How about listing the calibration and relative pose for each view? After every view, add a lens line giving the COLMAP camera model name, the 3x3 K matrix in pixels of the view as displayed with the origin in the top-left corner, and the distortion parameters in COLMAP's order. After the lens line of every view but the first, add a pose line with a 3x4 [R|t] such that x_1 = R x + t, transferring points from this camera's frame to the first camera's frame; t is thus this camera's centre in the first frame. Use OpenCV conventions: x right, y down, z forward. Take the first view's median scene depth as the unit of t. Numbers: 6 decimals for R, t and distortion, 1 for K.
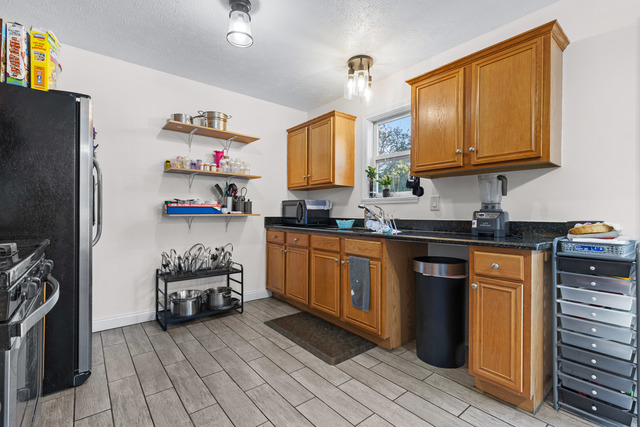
lens RADIAL K [[290.4, 0, 321.9], [0, 290.4, 212.9], [0, 0, 1]] dist [0.003473, -0.000993]
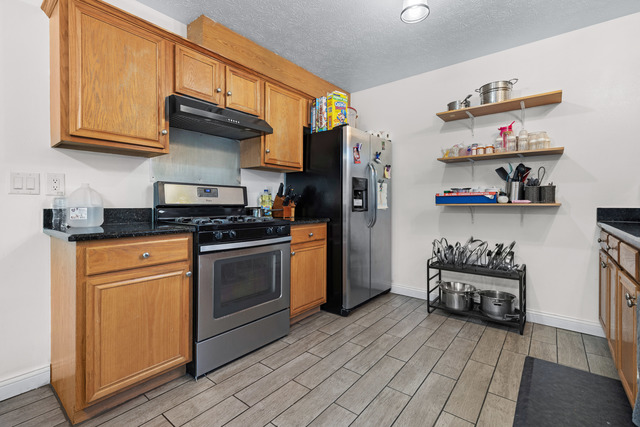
lens RADIAL K [[290.4, 0, 318.6], [0, 290.4, 202.5], [0, 0, 1]] dist [0.003473, -0.000993]
pose [[0.198967, -0.008770, -0.979967, 0.386448], [0.000968, 0.999961, -0.008752, 0.008944], [0.980006, 0.000793, 0.198968, 0.354436]]
